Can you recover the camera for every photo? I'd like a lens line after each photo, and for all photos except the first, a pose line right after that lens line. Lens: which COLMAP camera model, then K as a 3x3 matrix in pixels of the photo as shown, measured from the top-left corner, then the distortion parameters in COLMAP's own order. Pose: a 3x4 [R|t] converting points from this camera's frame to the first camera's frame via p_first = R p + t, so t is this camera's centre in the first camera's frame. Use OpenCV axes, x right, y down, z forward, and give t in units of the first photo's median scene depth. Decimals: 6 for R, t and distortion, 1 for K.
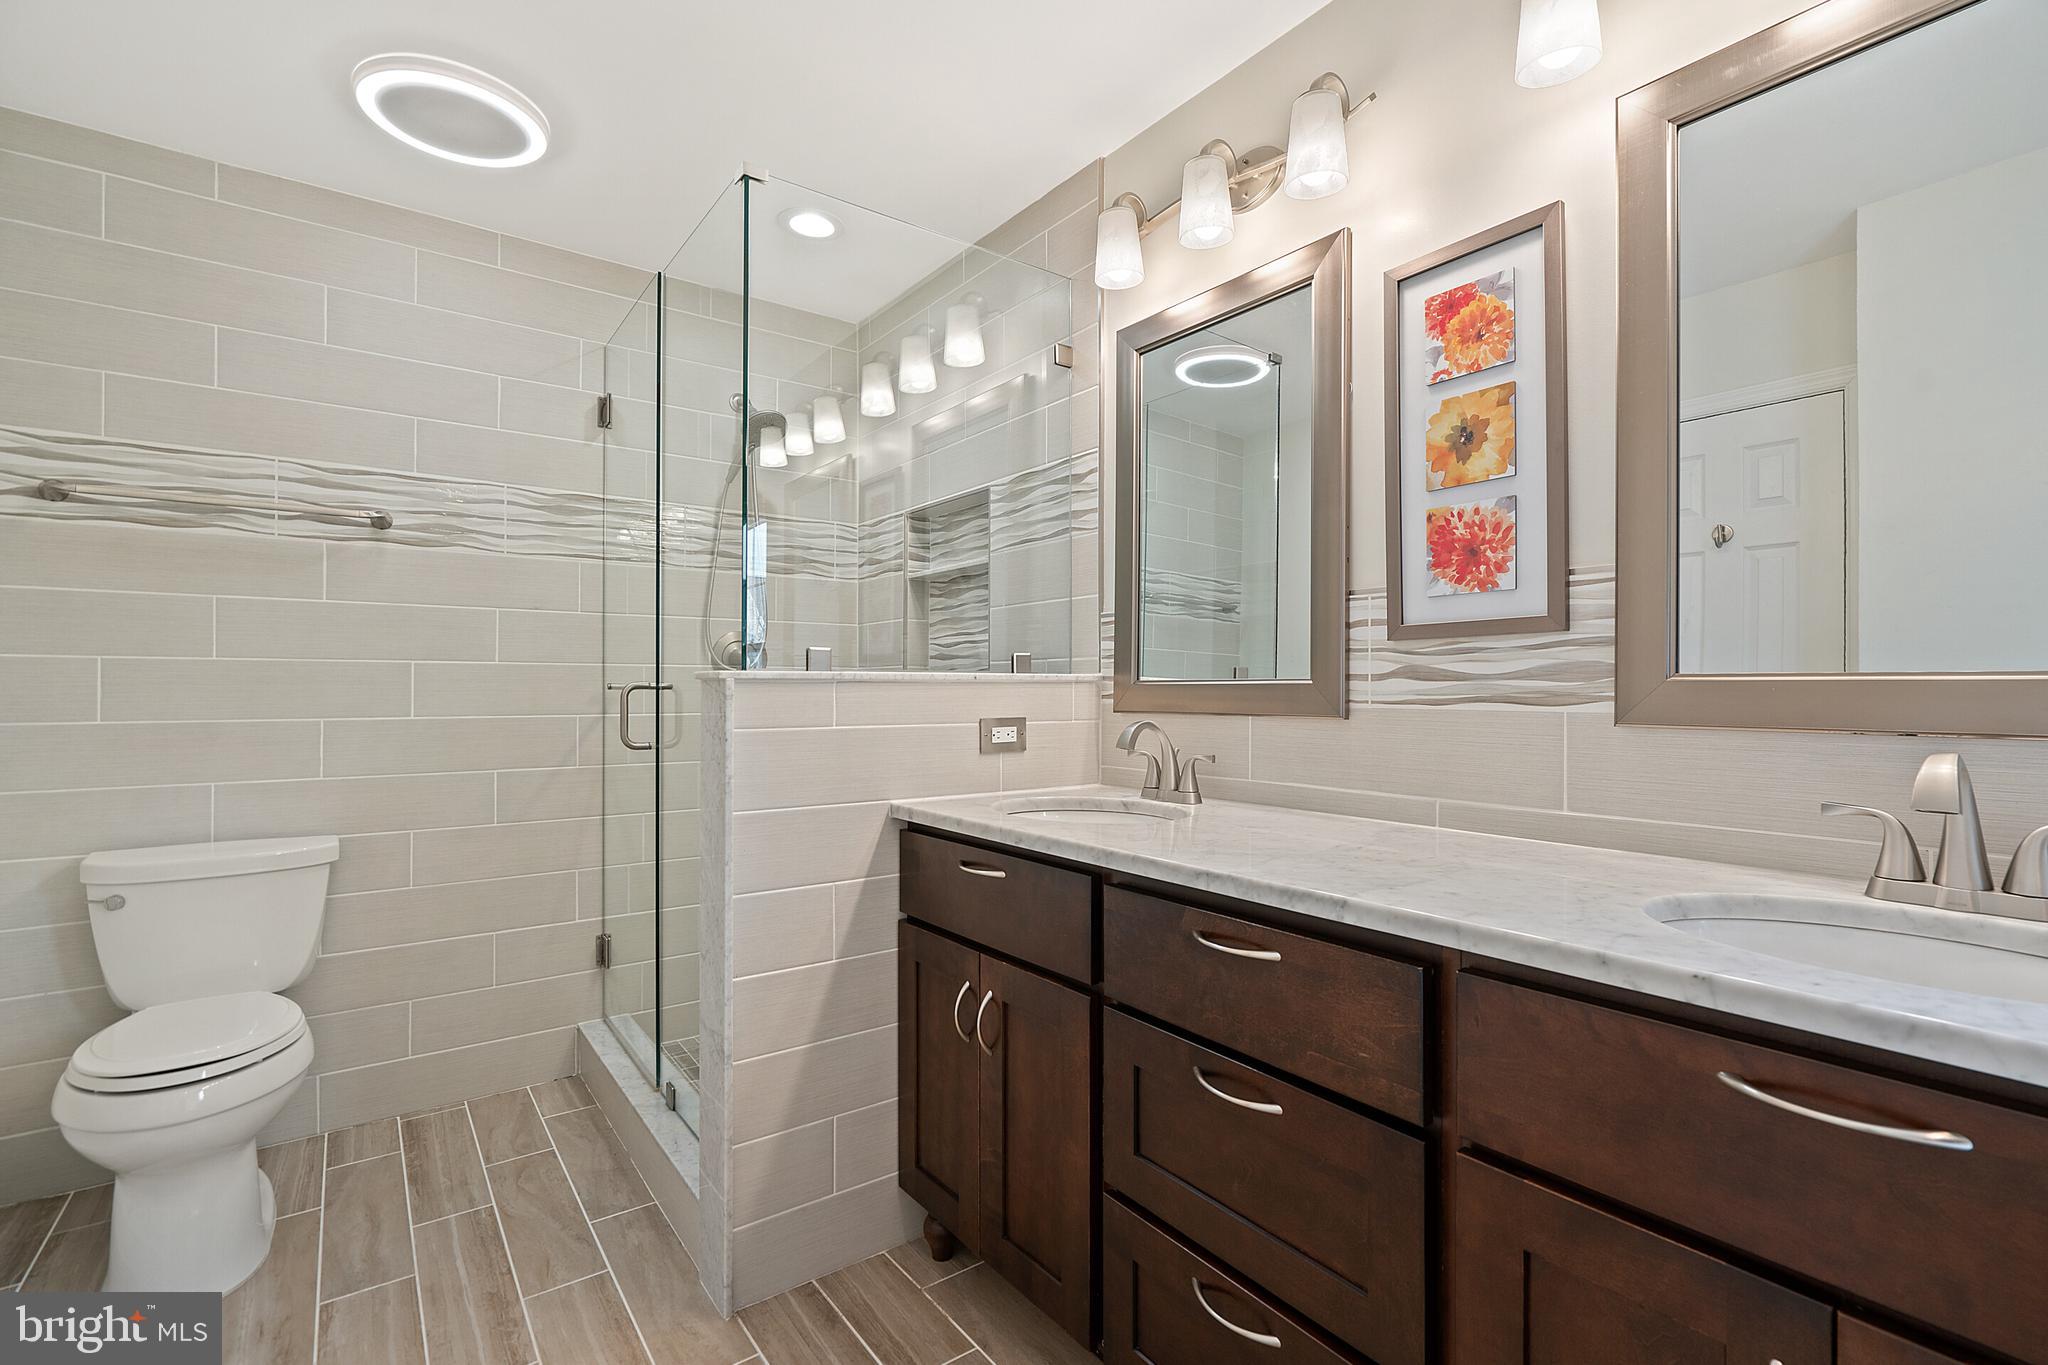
lens RADIAL K [[924.4, 0, 1021.8], [0, 924.4, 693.5], [0, 0, 1]] dist [0.000891, 0.000379]
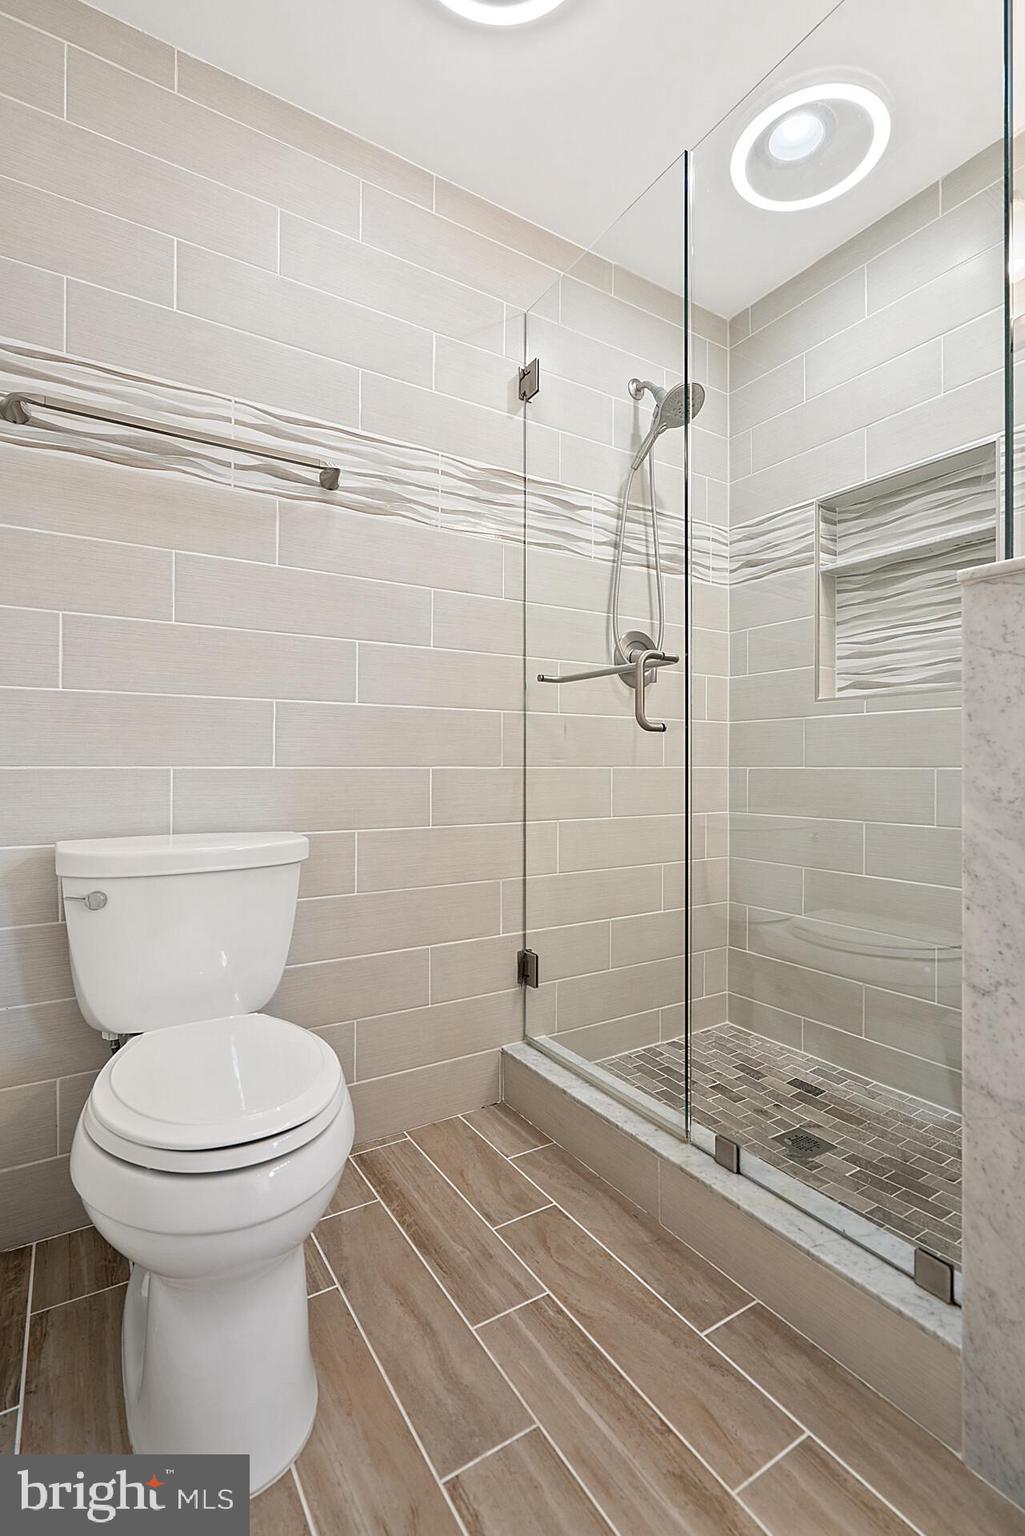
lens RADIAL K [[707.4, 0, 512.5], [0, 707.4, 768.0], [0, 0, 1]] dist [-0.001640, 0.000545]
pose [[0.997474, 0.002354, -0.070993, -0.477491], [-0.002190, 0.999995, 0.002384, 0.089418], [0.070999, -0.002223, 0.997474, 0.340640]]
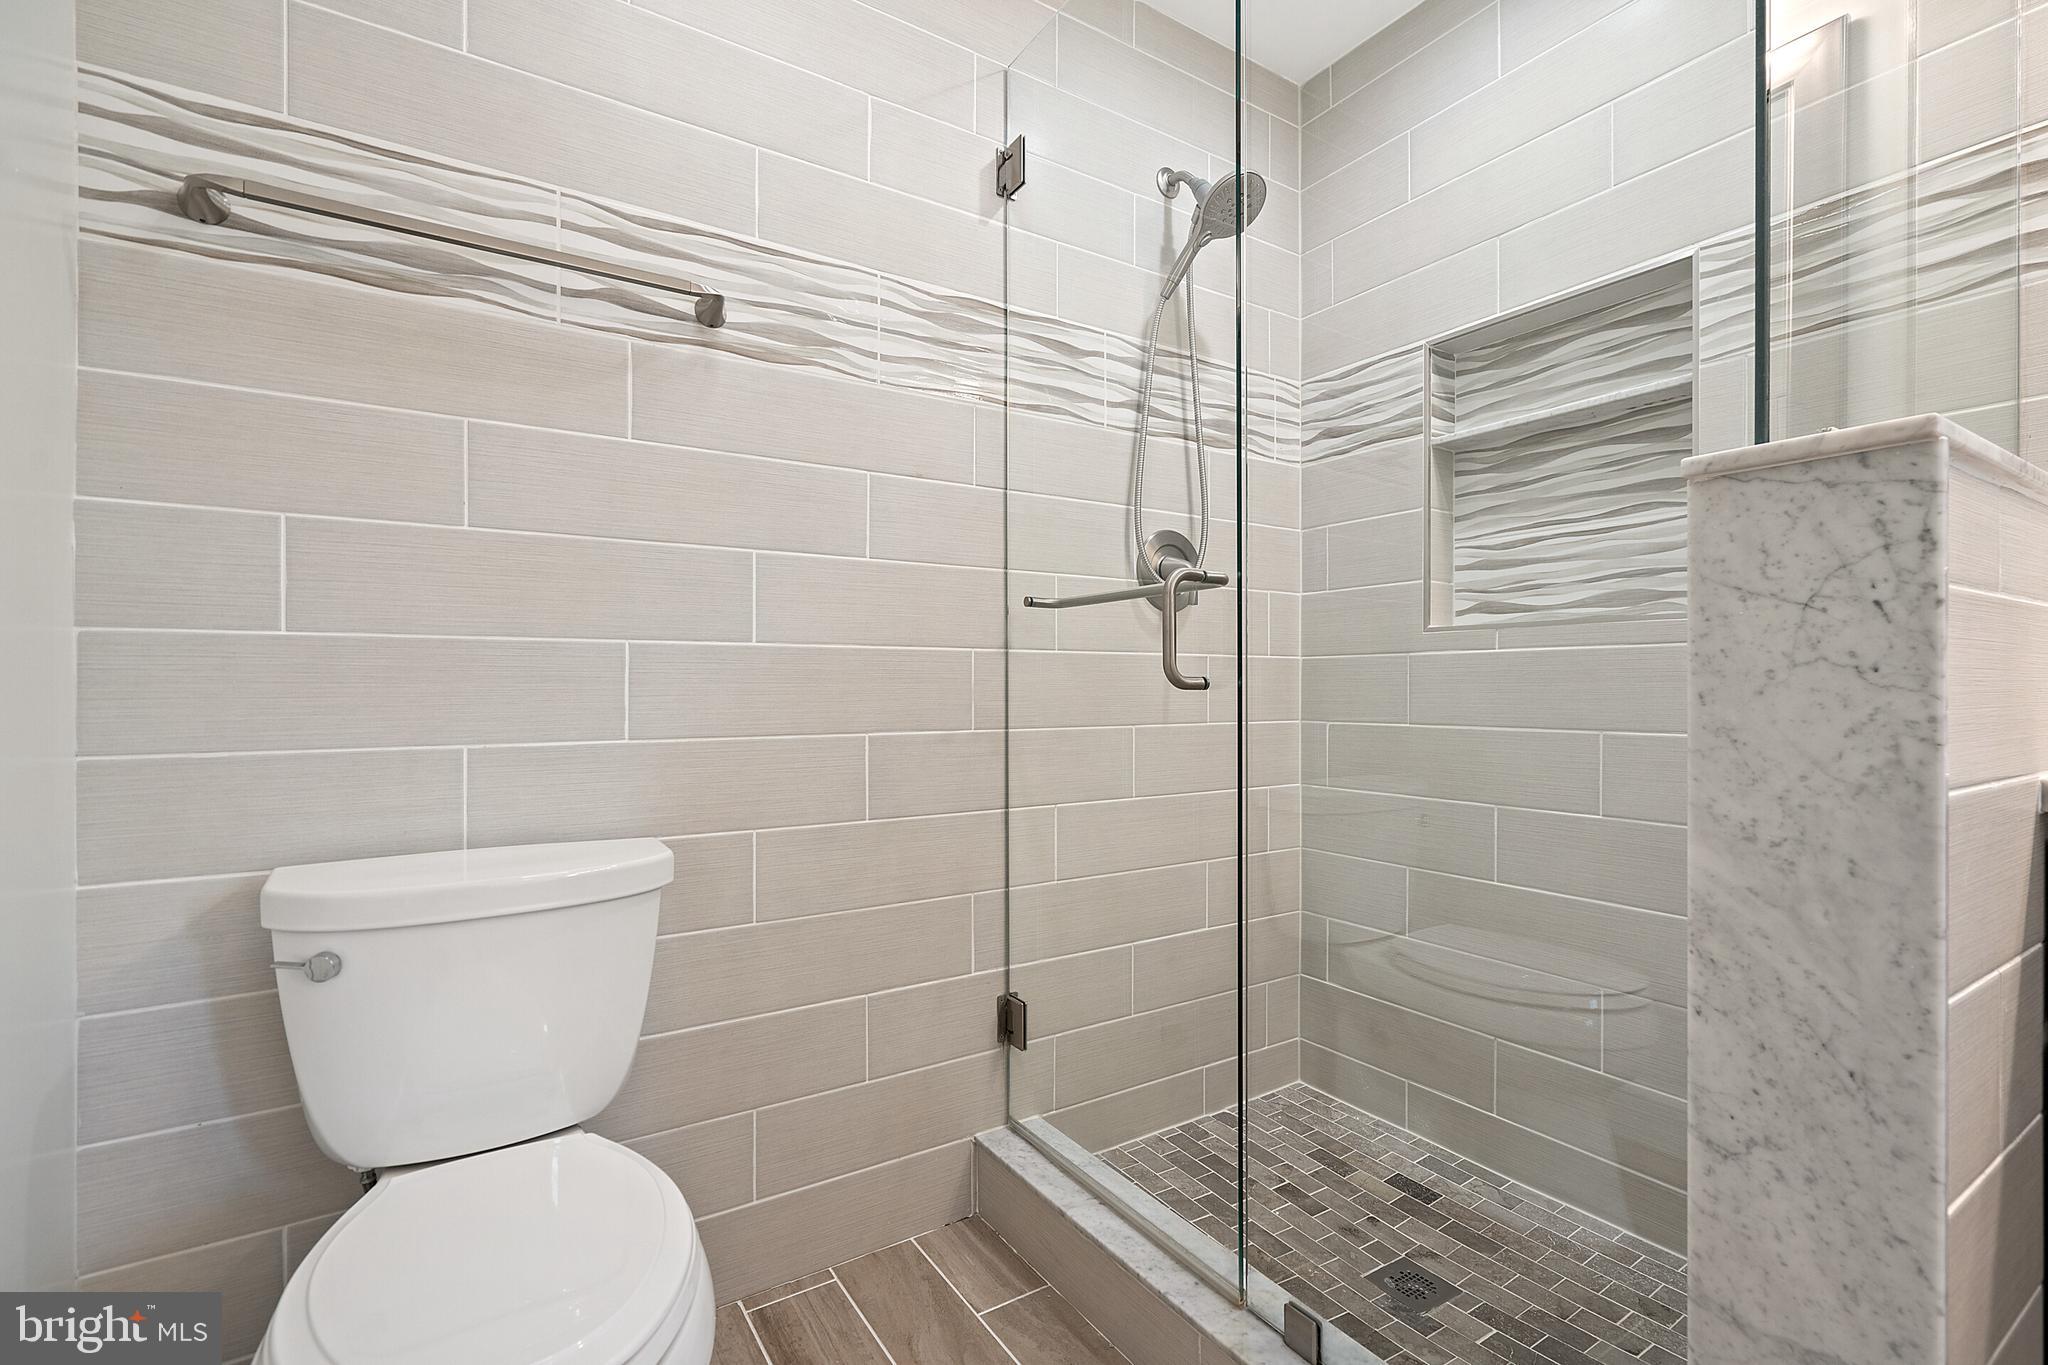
lens RADIAL K [[924.9, 0, 1024.1], [0, 924.9, 698.9], [0, 0, 1]] dist [-0.000018, 0.000133]
pose [[0.998091, -0.000732, -0.061757, -0.462063], [0.001258, 0.999963, 0.008482, 0.059277], [0.061748, -0.008543, 0.998055, 0.421512]]
